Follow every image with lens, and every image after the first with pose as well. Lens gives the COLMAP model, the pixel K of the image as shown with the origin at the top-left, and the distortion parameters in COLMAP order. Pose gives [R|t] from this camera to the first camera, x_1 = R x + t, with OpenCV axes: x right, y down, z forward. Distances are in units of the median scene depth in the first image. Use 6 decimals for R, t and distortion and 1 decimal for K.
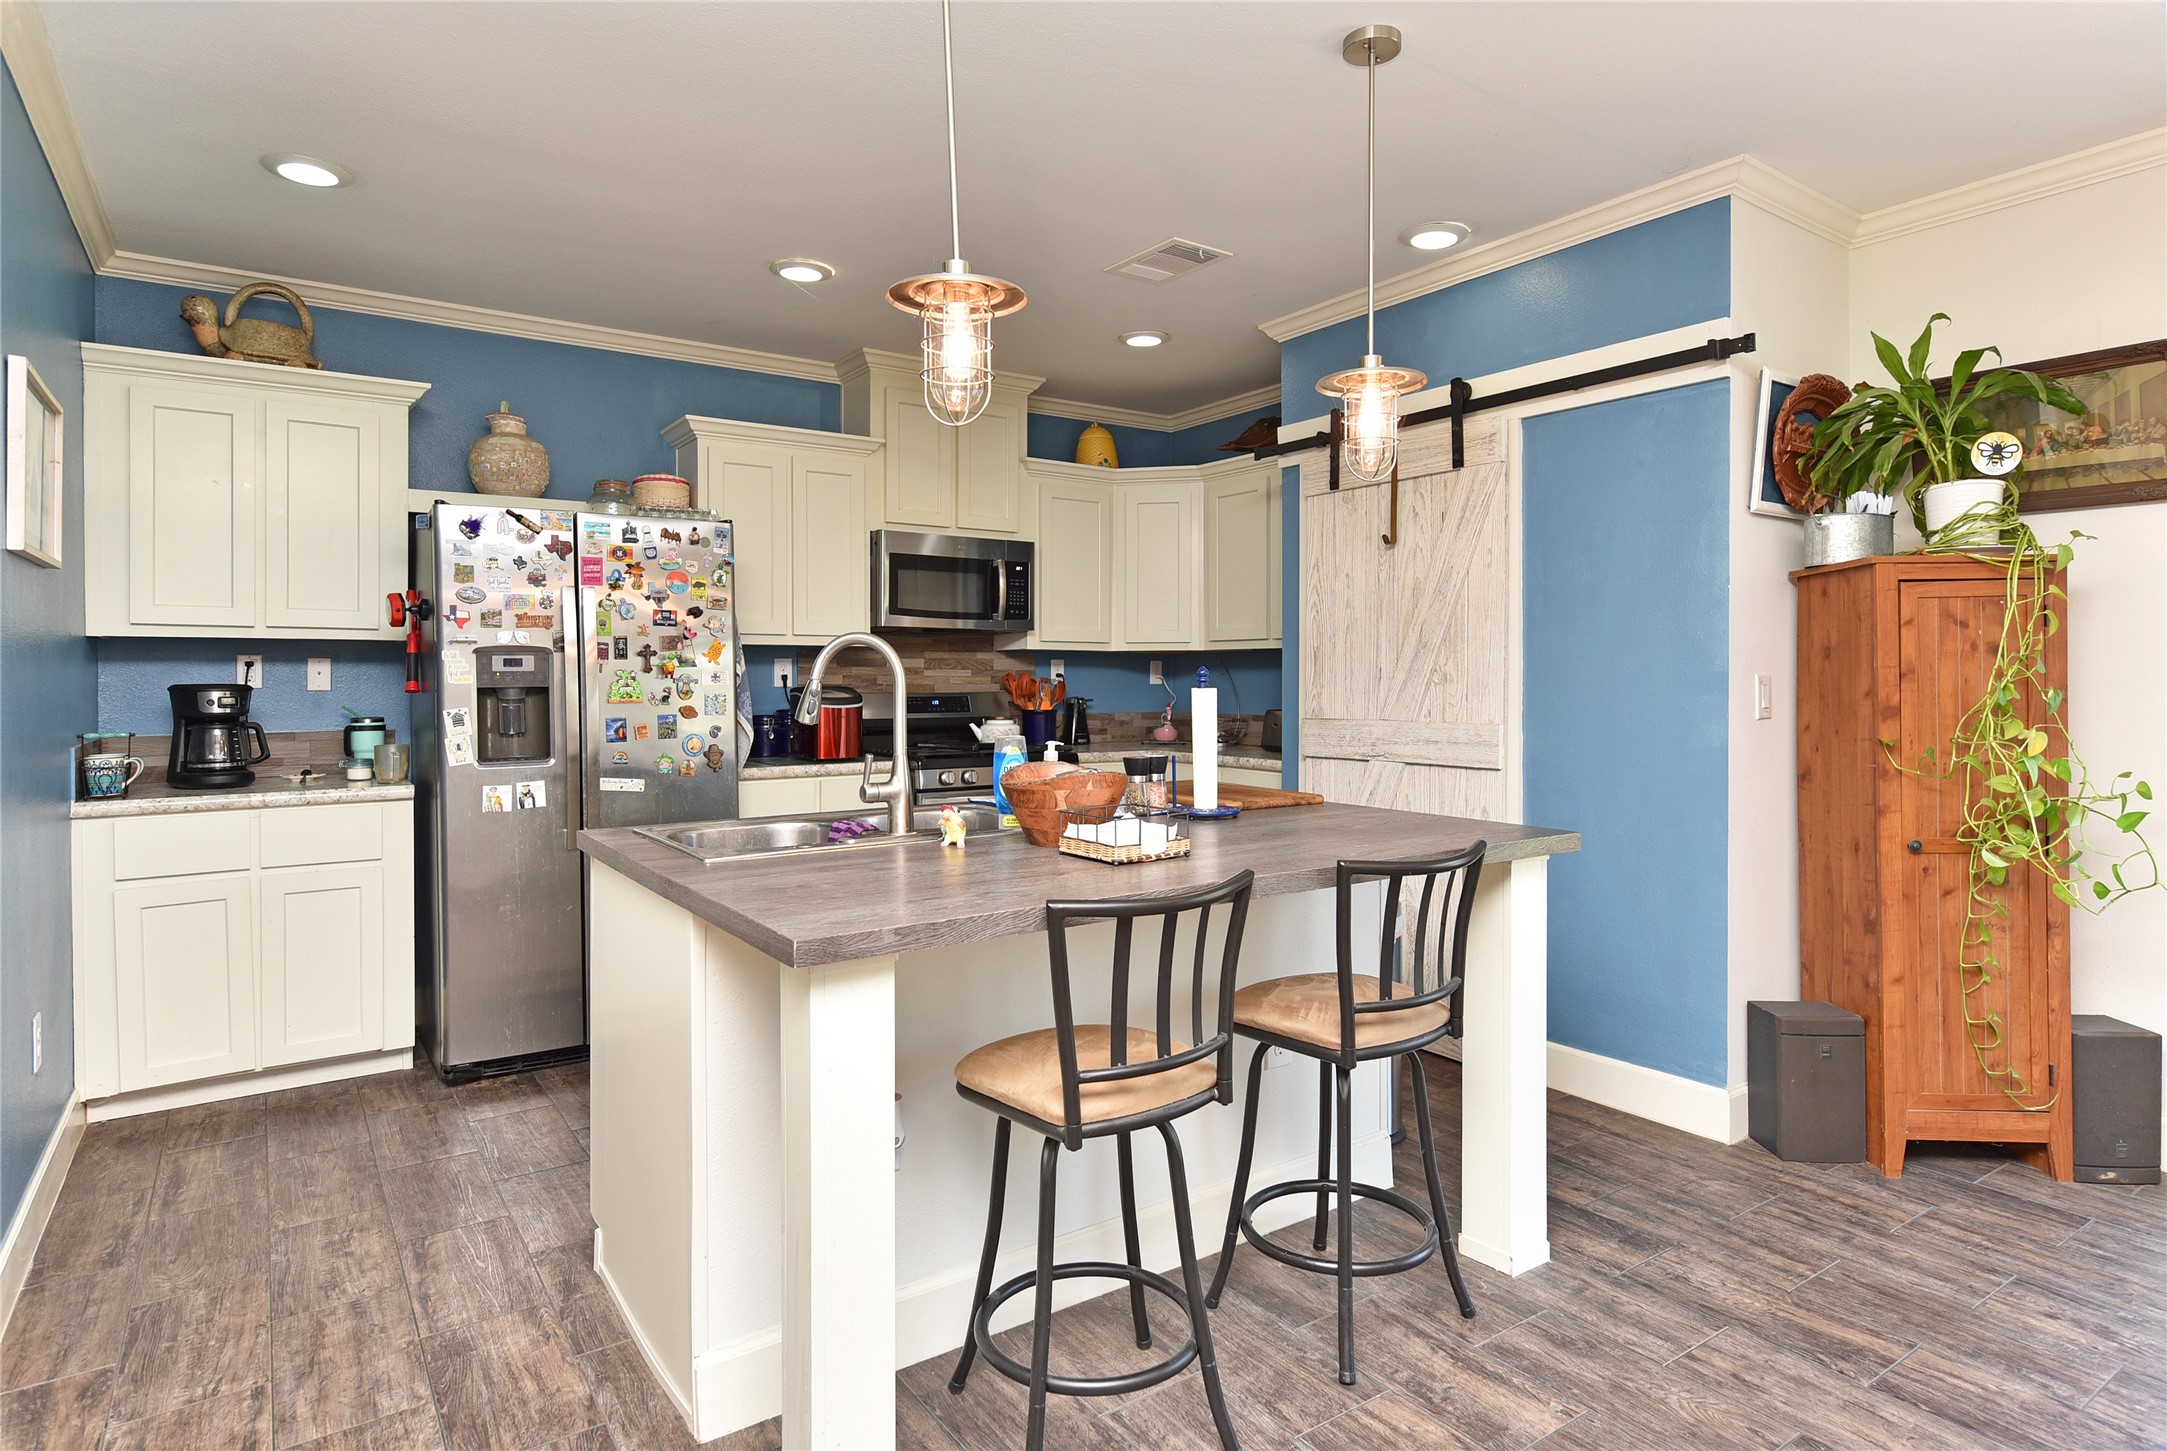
lens RADIAL K [[1190.8, 0, 1069.6], [0, 1190.8, 682.6], [0, 0, 1]] dist [0.012858, -0.003325]
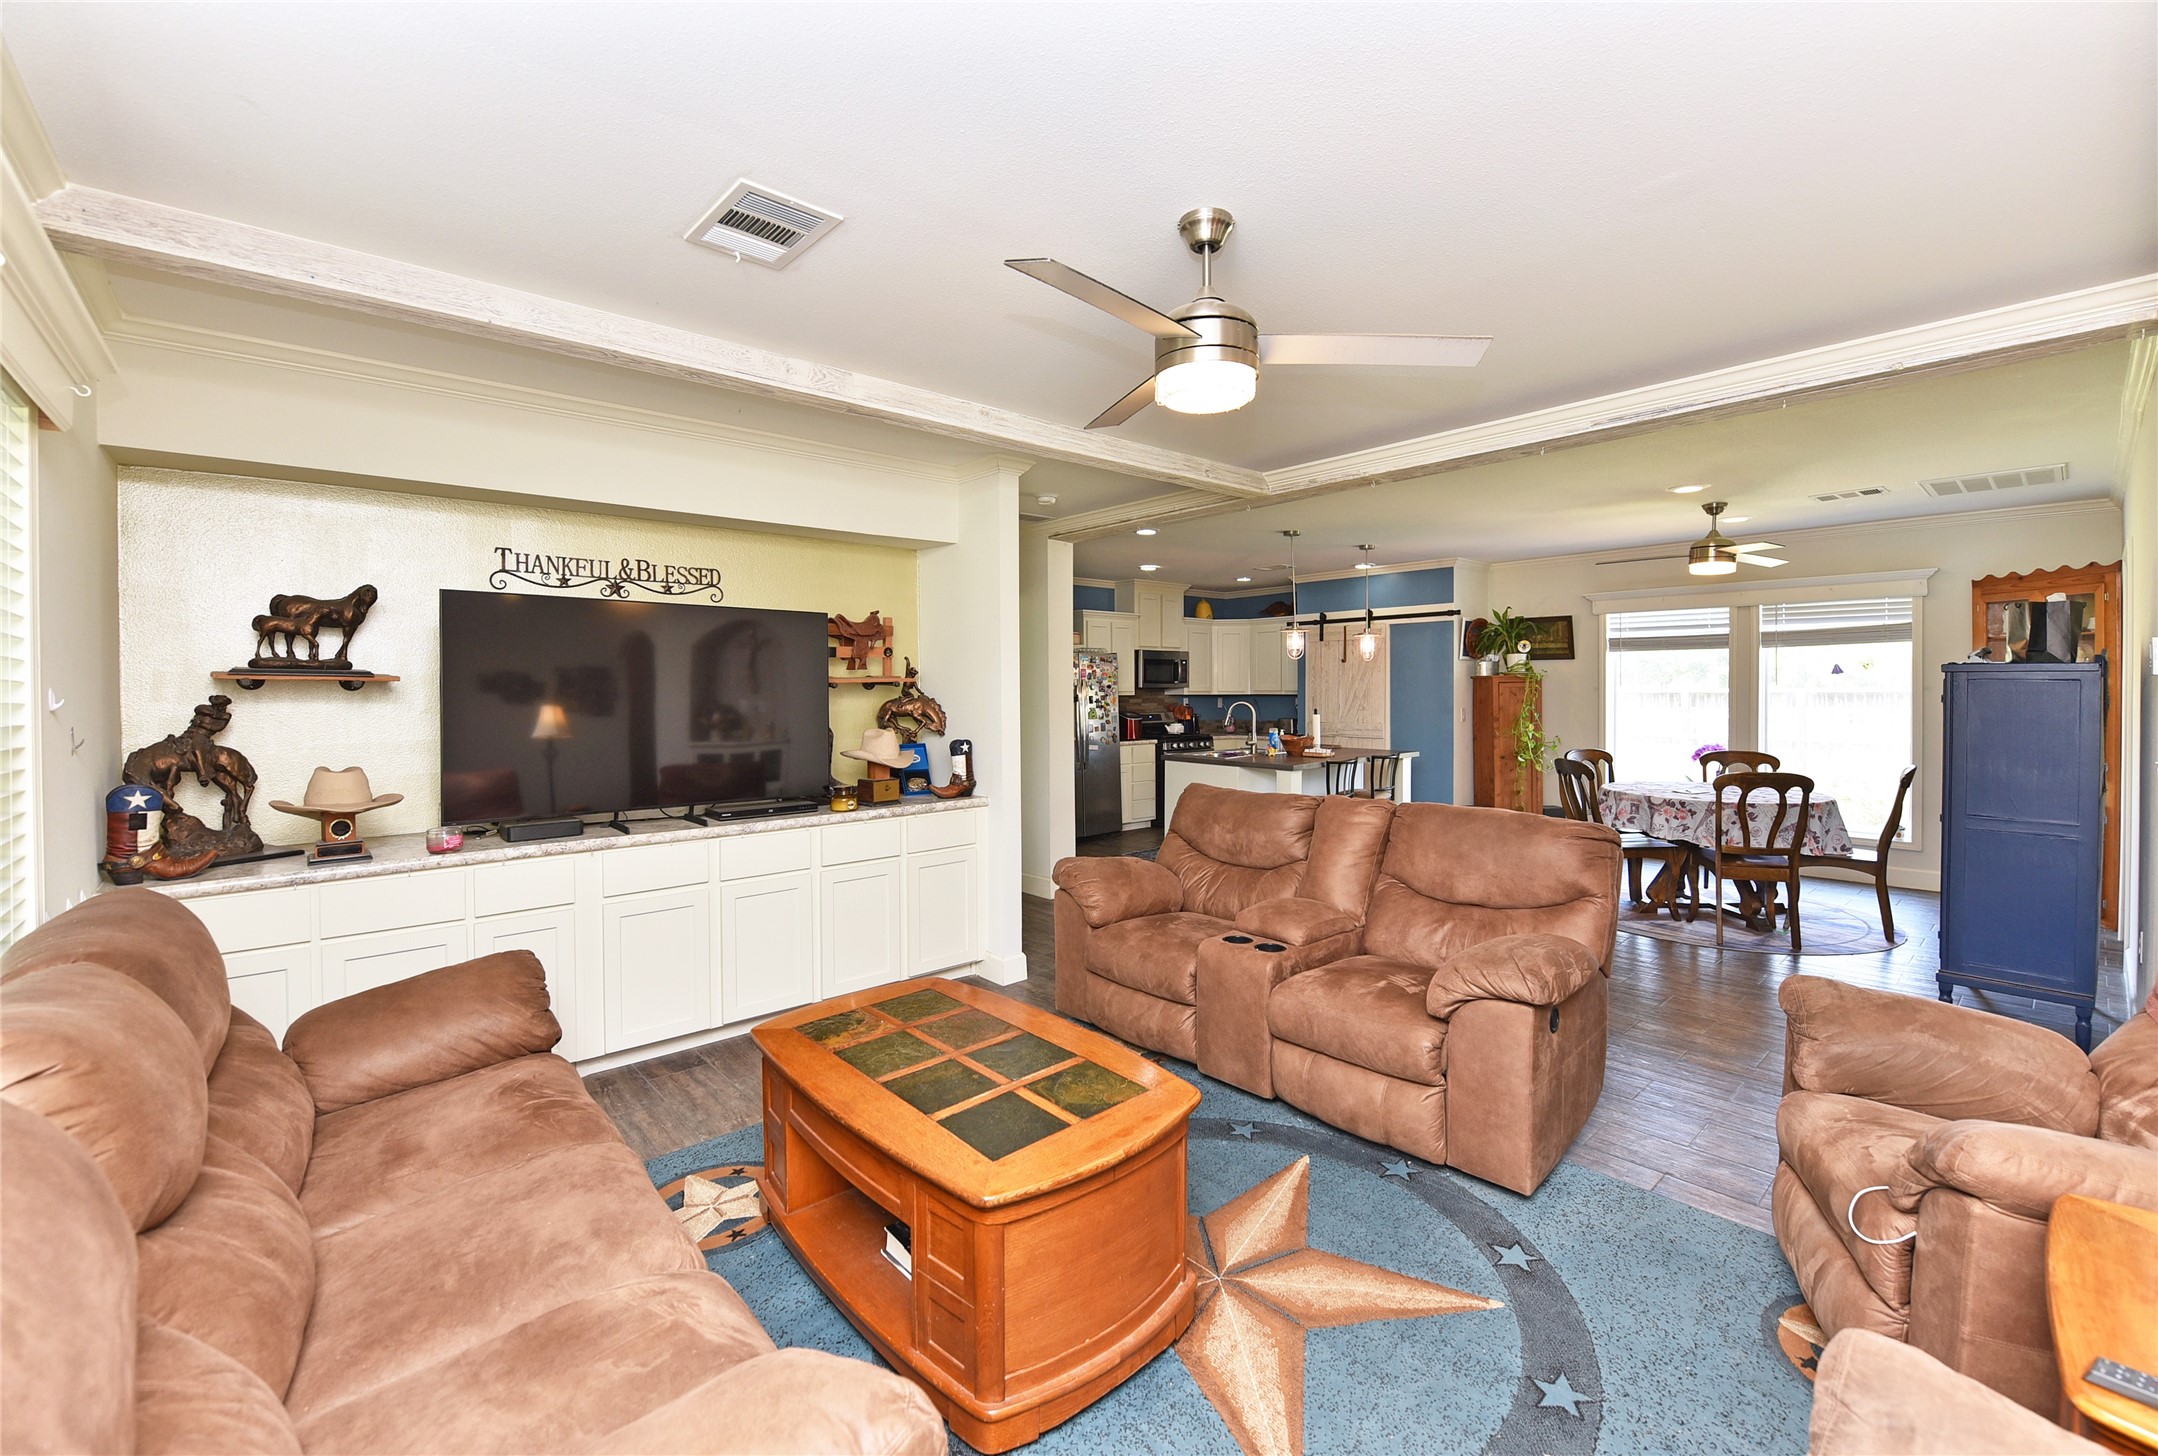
lens RADIAL K [[905.4, 0, 1075.1], [0, 905.4, 704.7], [0, 0, 1]] dist [-0.000617, -0.005973]
pose [[0.993273, -0.006651, 0.115605, -0.700040], [0.005117, 0.999895, 0.013560, -0.049304], [-0.115683, -0.012877, 0.993203, -1.230068]]
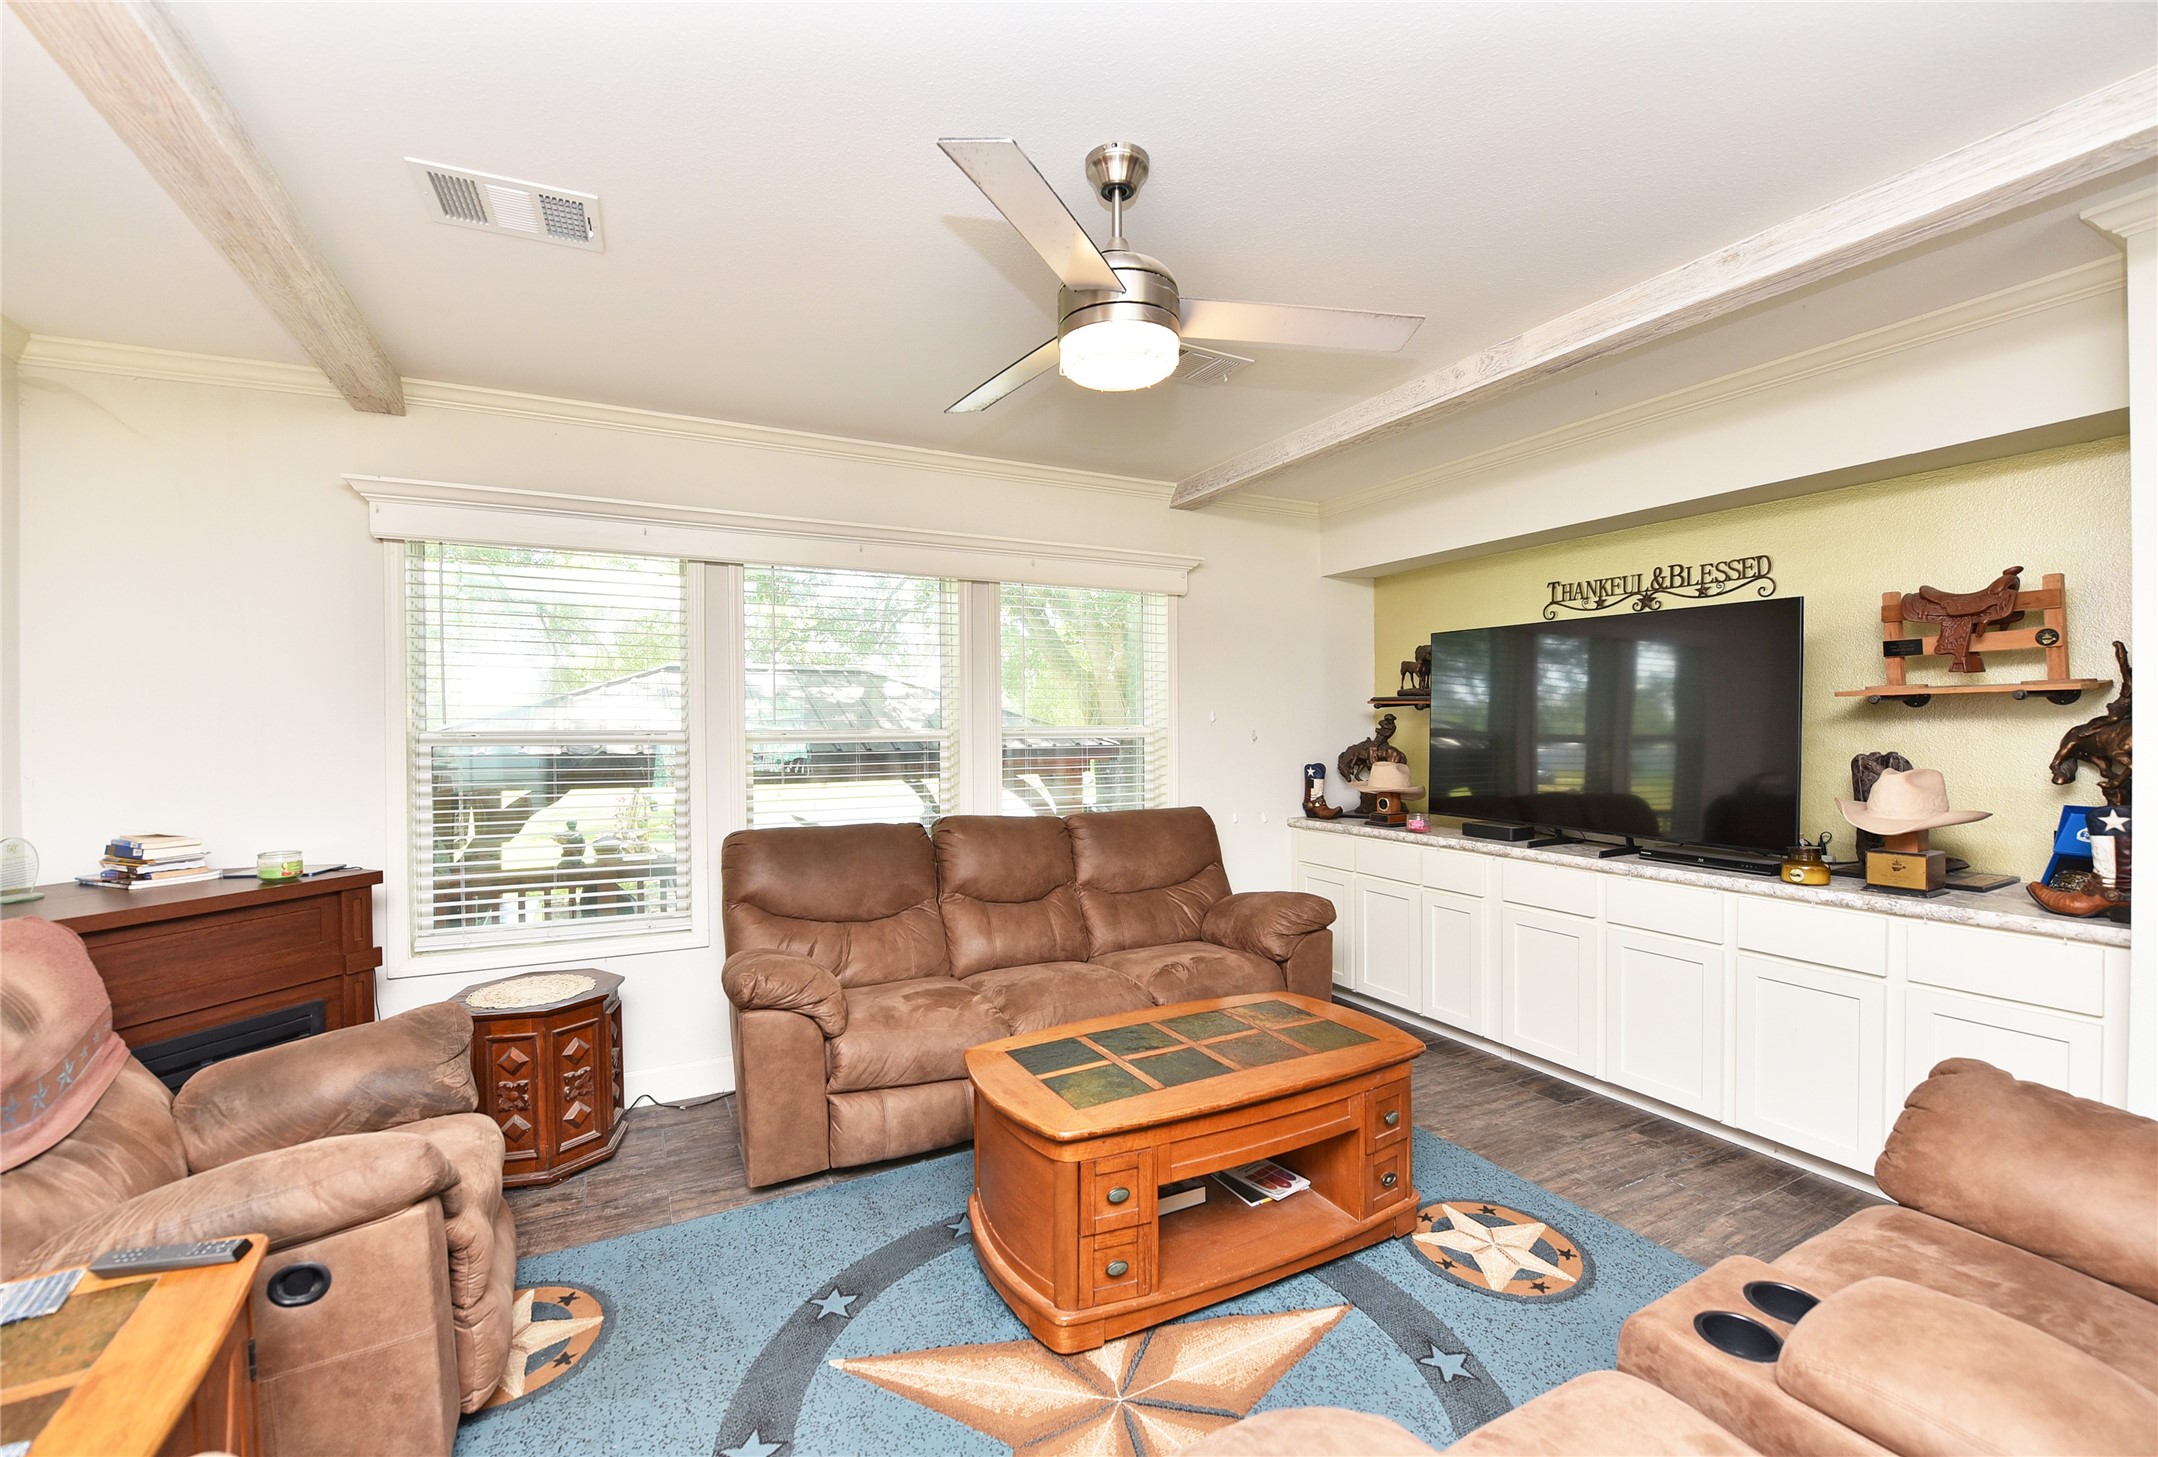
lens RADIAL K [[905.4, 0, 1092.9], [0, 905.4, 736.5], [0, 0, 1]] dist [-0.000617, -0.005973]
pose [[-0.116756, 0.021098, -0.992937, -0.017346], [0.000098, 0.999775, 0.021232, -0.044995], [0.993161, 0.002381, -0.116732, -0.583126]]
